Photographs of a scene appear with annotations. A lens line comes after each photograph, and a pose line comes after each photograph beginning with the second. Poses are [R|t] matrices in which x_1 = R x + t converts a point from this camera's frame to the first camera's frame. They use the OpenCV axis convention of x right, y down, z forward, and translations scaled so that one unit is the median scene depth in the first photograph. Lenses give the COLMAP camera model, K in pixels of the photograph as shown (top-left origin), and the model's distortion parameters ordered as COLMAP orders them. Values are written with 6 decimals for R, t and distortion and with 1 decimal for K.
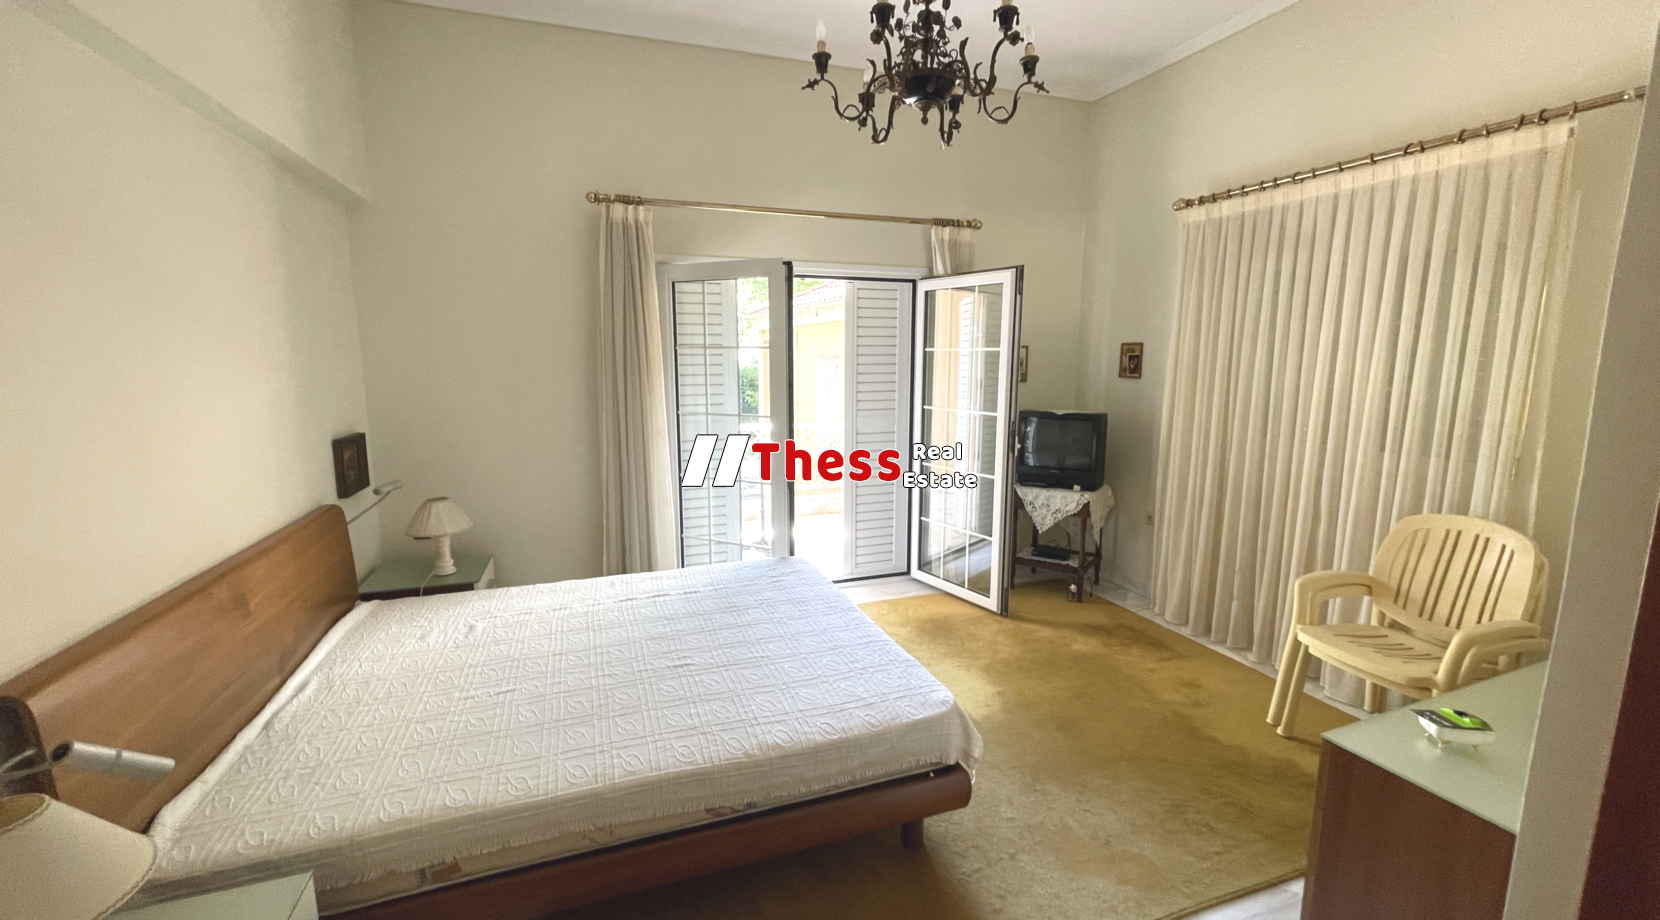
lens RADIAL K [[670.6, 0, 828.5], [0, 670.6, 453.3], [0, 0, 1]] dist [-0.000551, -0.000192]
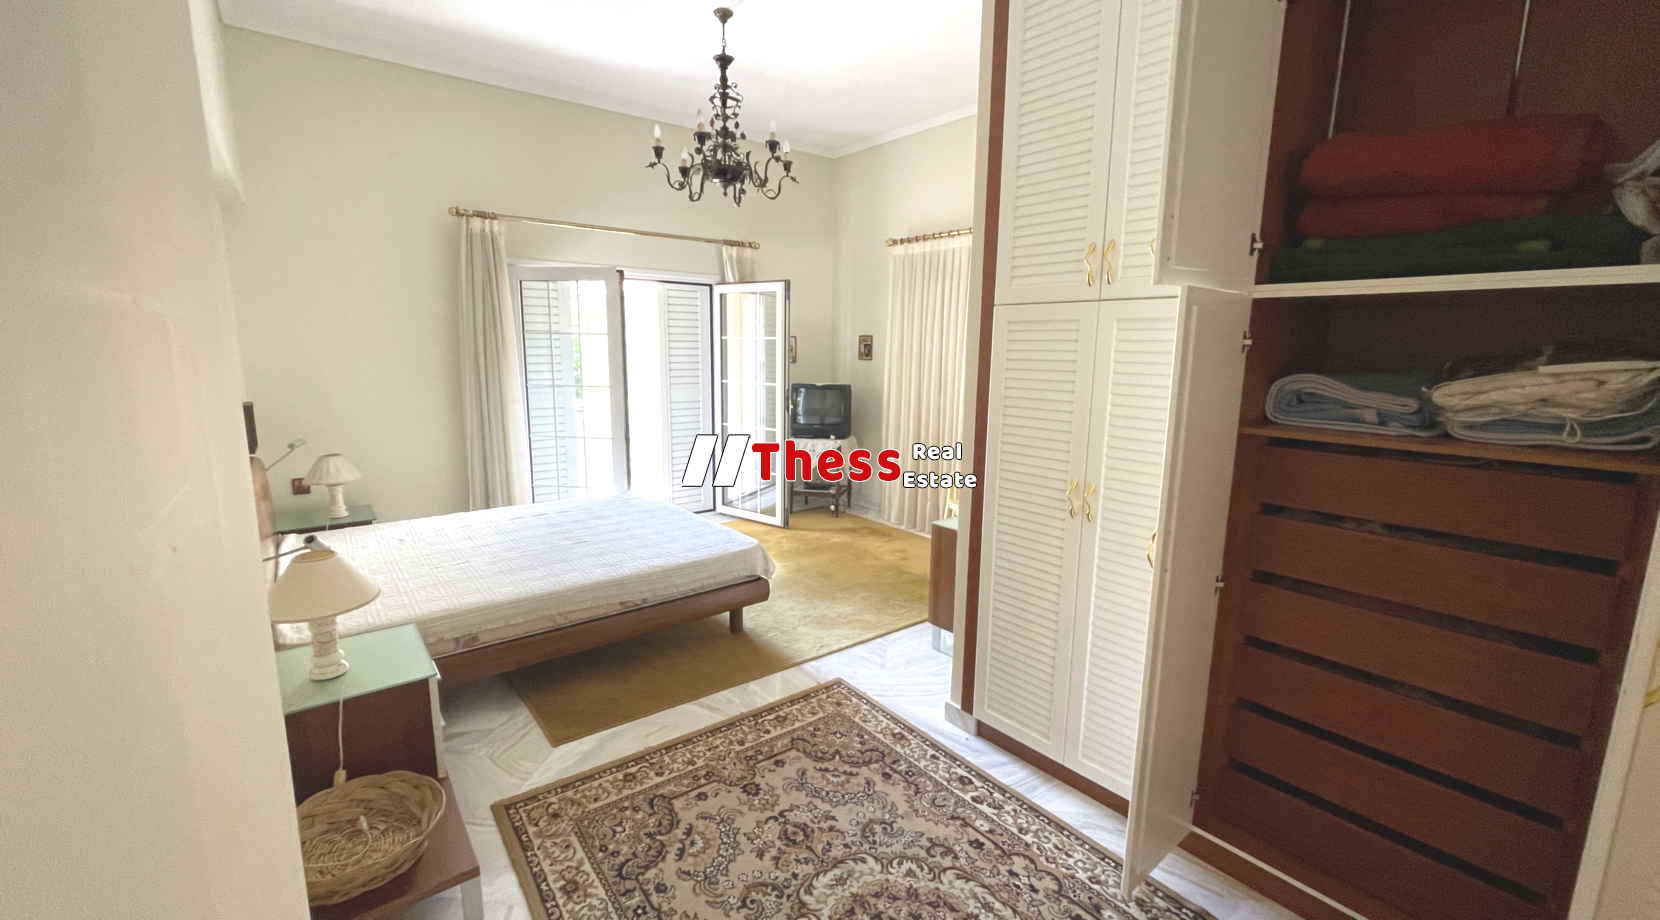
lens RADIAL K [[670.6, 0, 828.5], [0, 670.6, 453.3], [0, 0, 1]] dist [-0.000551, -0.000192]
pose [[0.947733, -0.040653, 0.316464, -0.096784], [0.036150, 0.999144, 0.020090, 0.062972], [-0.317010, -0.007599, 0.948392, -0.377198]]
